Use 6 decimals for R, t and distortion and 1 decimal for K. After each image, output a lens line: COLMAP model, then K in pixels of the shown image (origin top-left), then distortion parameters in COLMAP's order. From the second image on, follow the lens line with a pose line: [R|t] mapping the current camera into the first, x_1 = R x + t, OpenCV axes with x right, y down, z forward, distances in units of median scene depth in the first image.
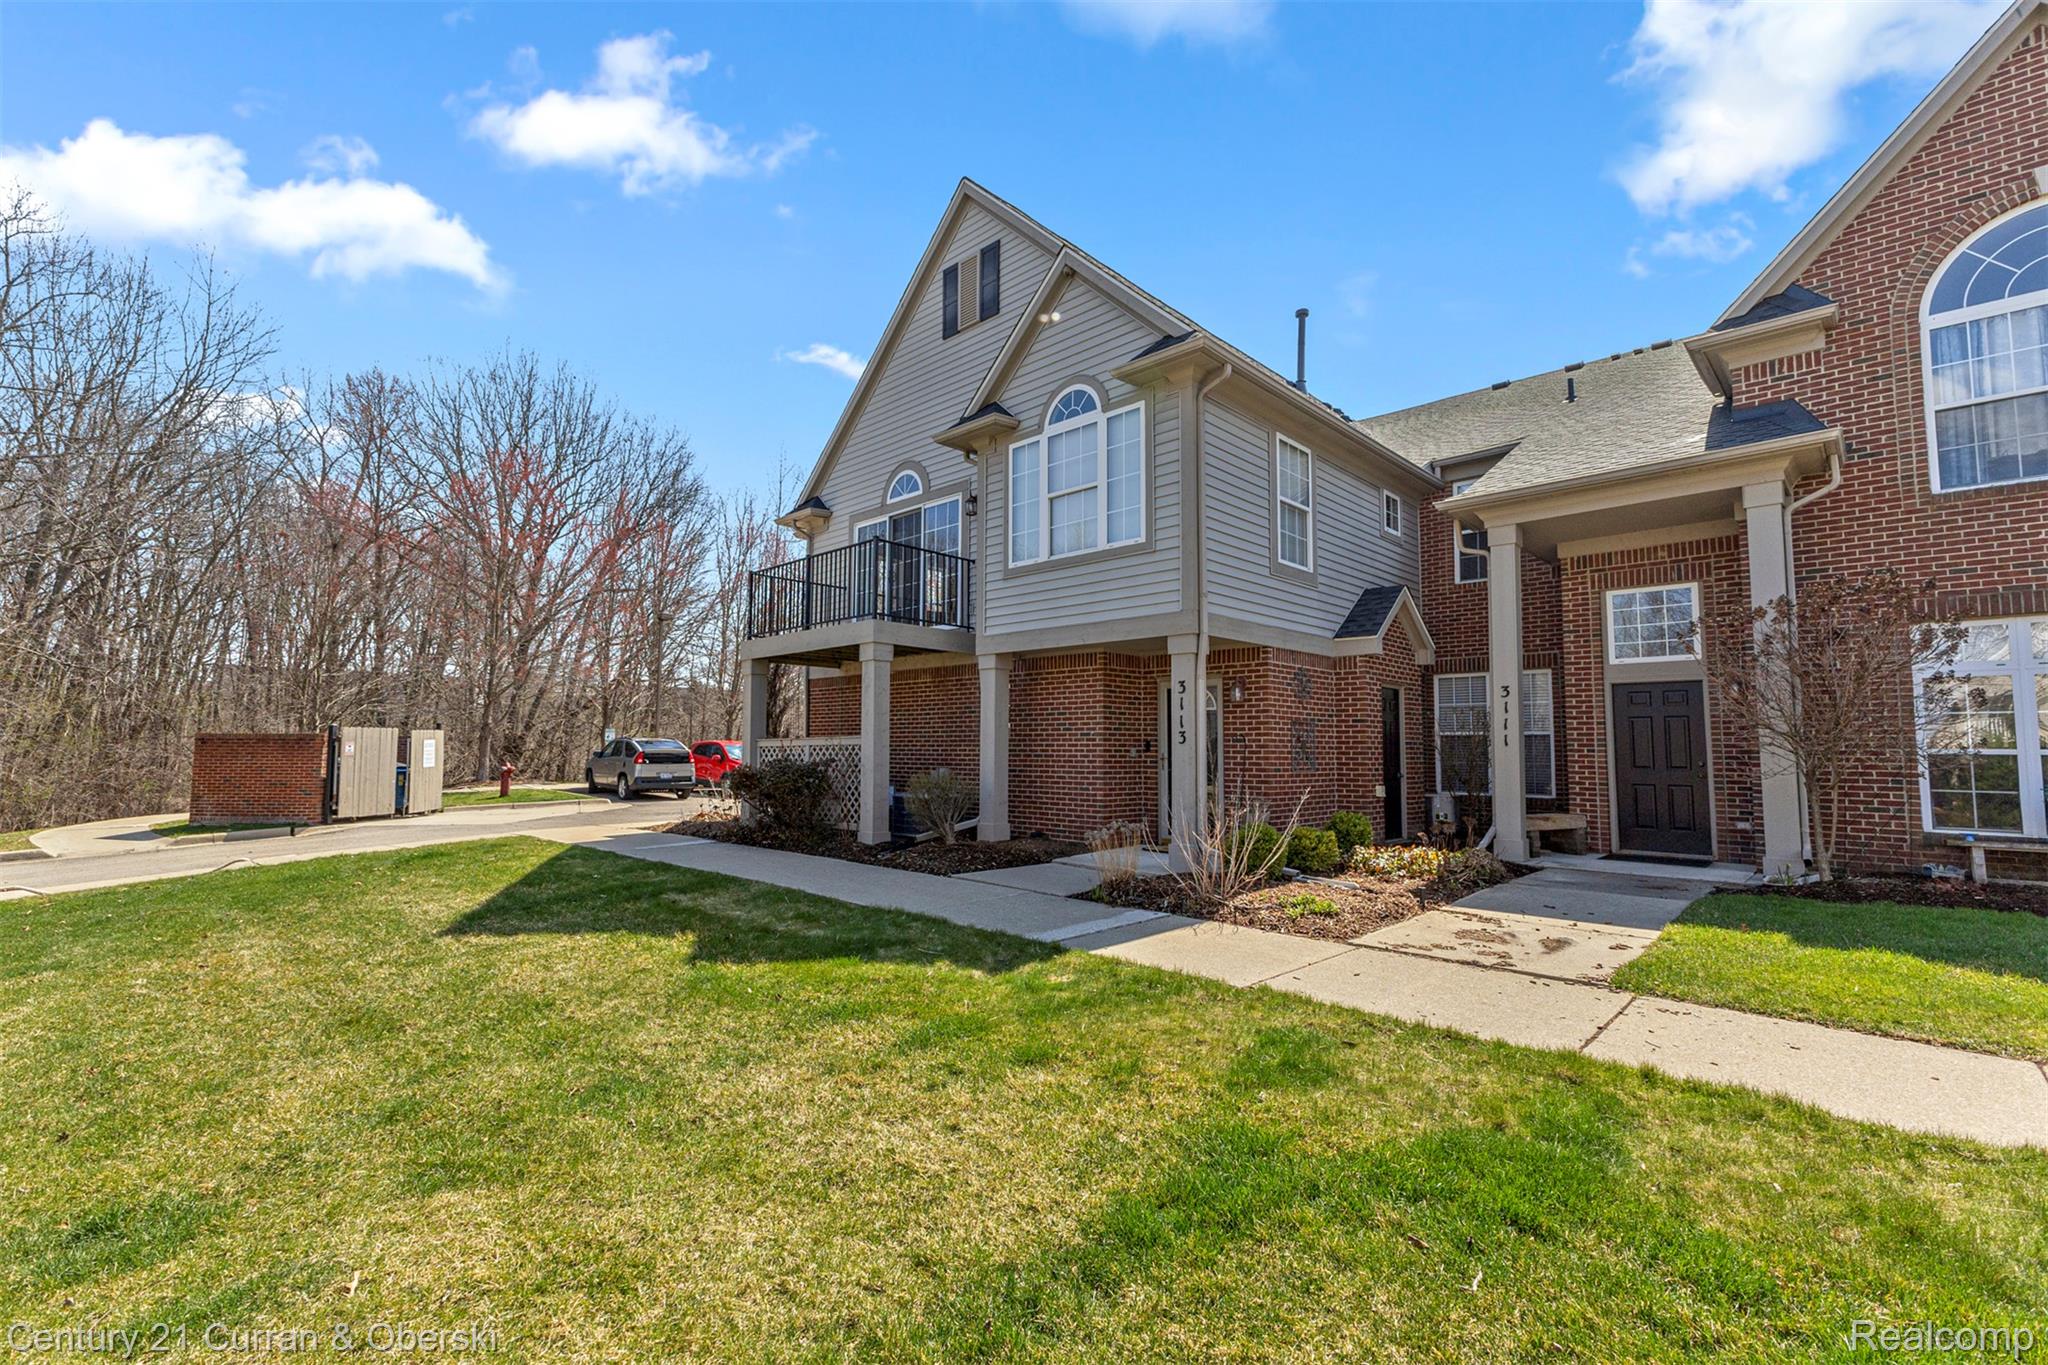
lens RADIAL K [[984.0, 0, 1005.8], [0, 984.0, 675.2], [0, 0, 1]] dist [0.002477, 0.000672]
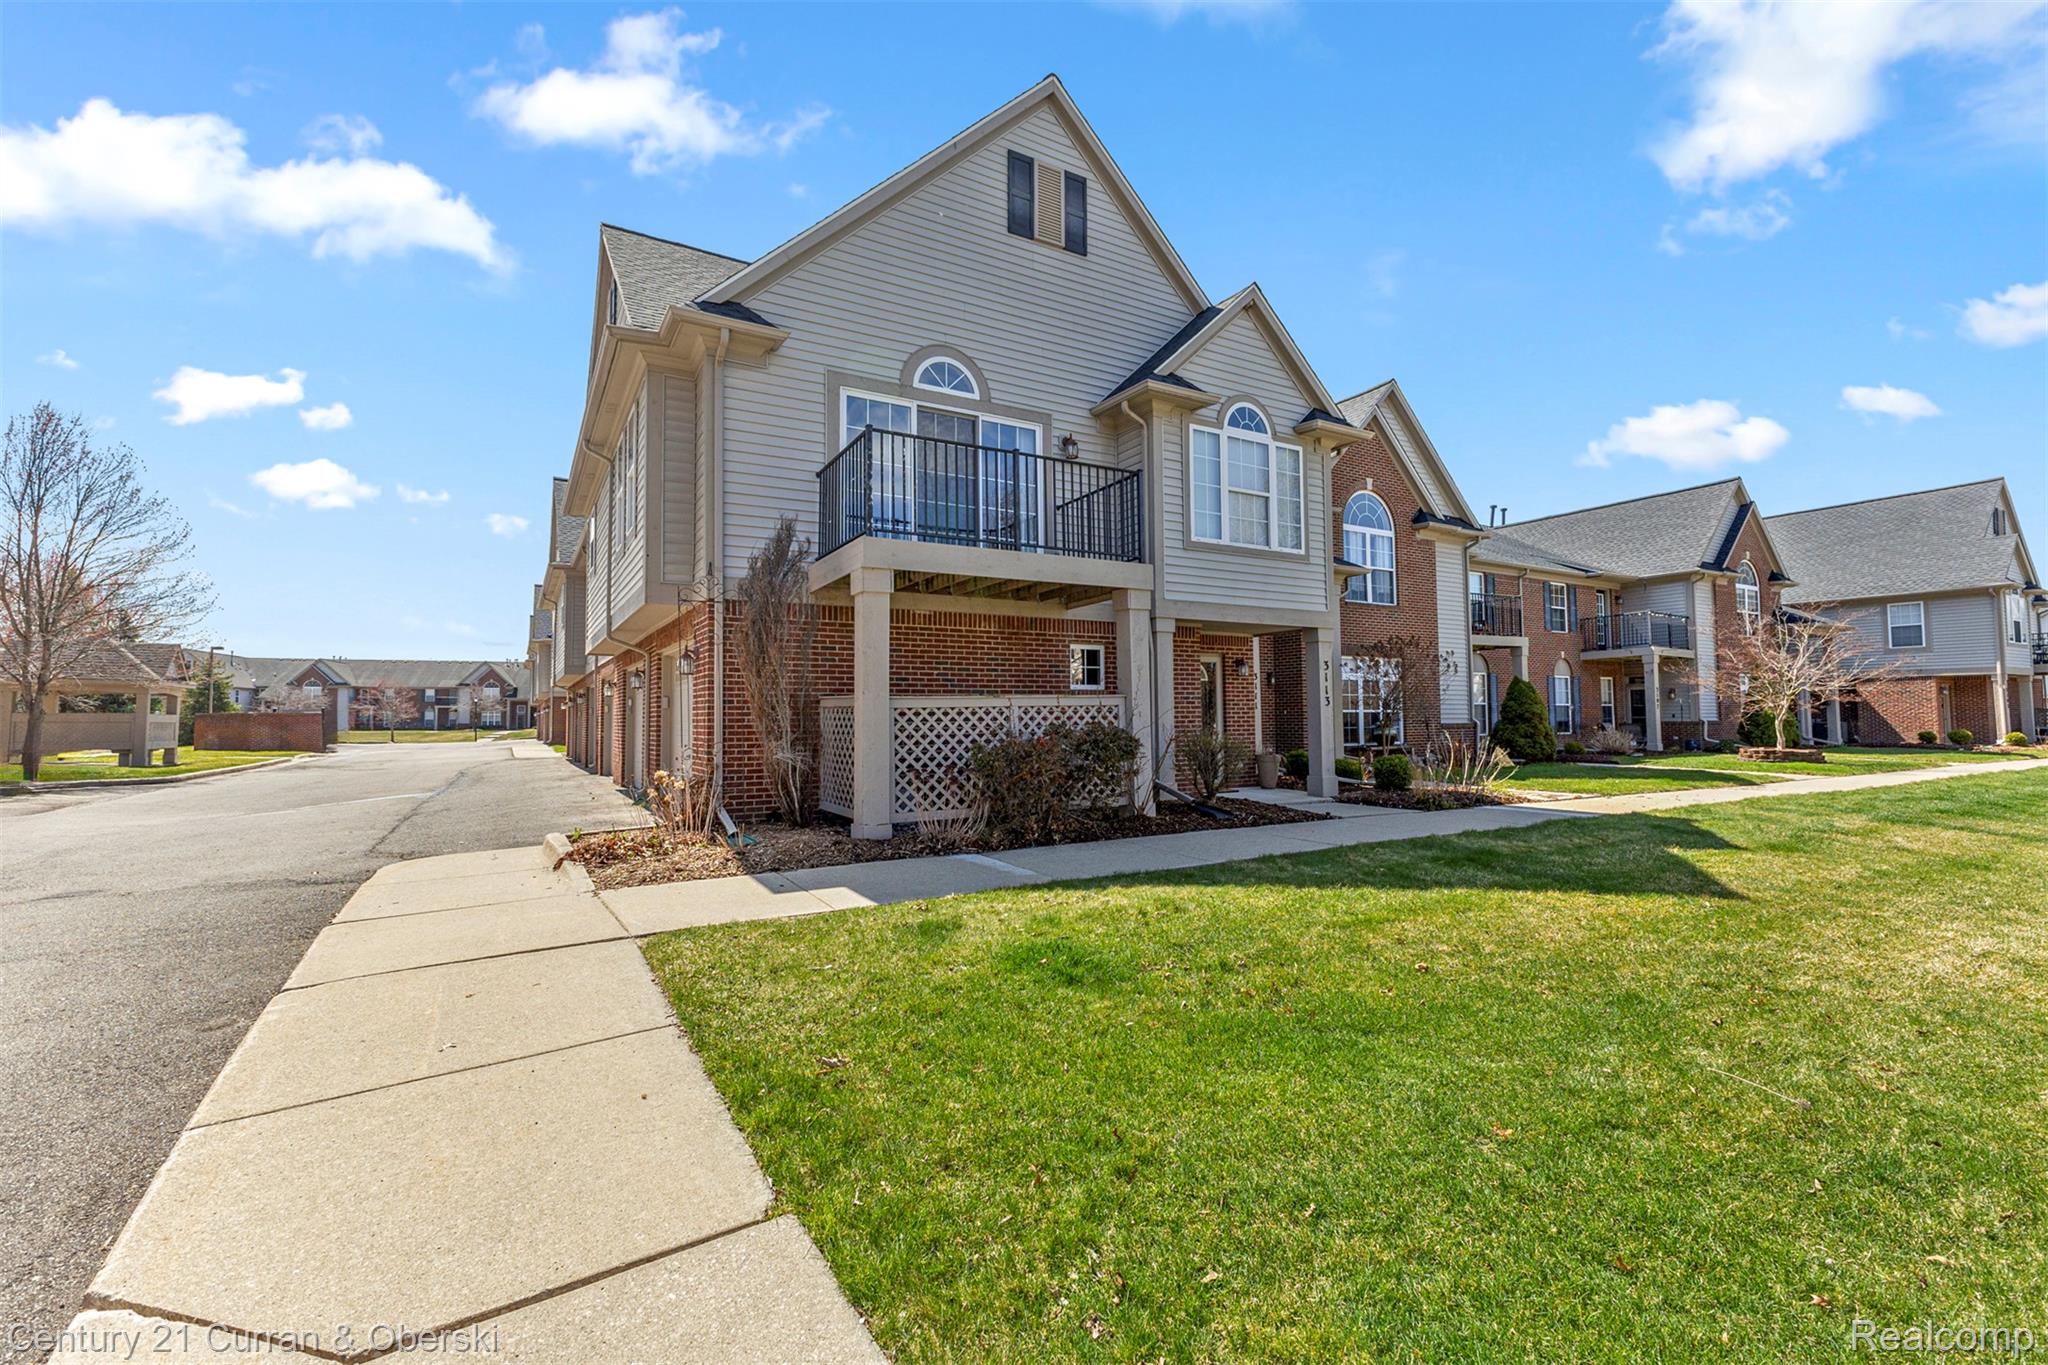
lens RADIAL K [[984.0, 0, 1005.8], [0, 984.0, 675.2], [0, 0, 1]] dist [0.002477, 0.000672]
pose [[0.163919, 0.040172, 0.985655, -1.037208], [-0.063728, 0.997515, -0.030057, 0.078589], [-0.984413, -0.057887, 0.166072, 0.982043]]
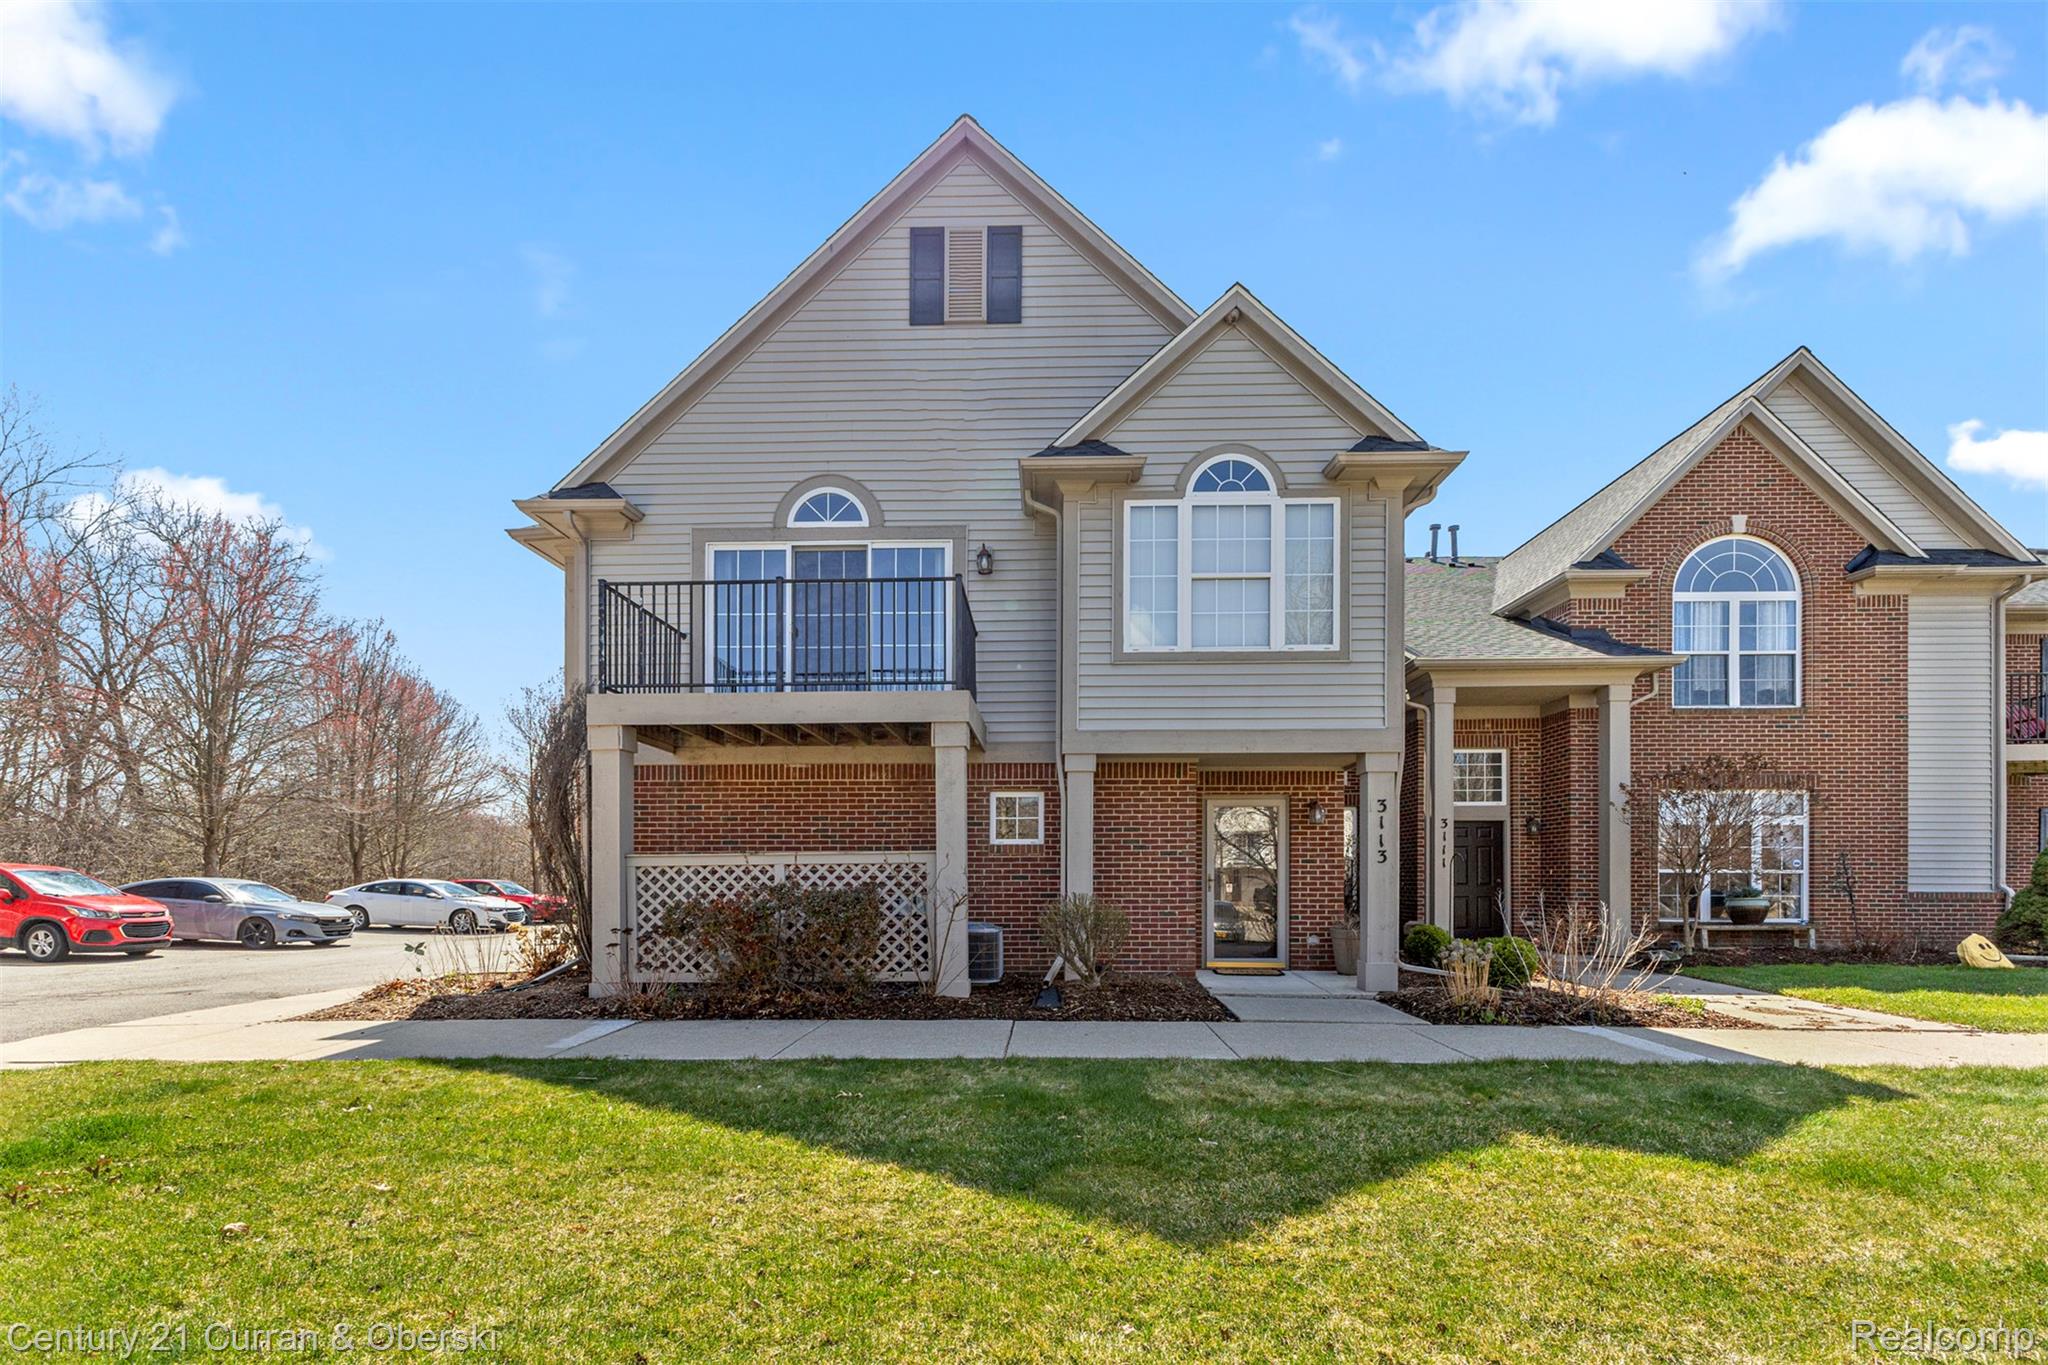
lens RADIAL K [[932.9, 0, 1017.5], [0, 932.9, 882.4], [0, 0, 1]] dist [0.002261, 0.000565]
pose [[0.694972, -0.006405, 0.719009, -0.607328], [-0.050127, 0.997096, 0.057333, 0.043079], [-0.717288, -0.075887, 0.692632, 0.489895]]
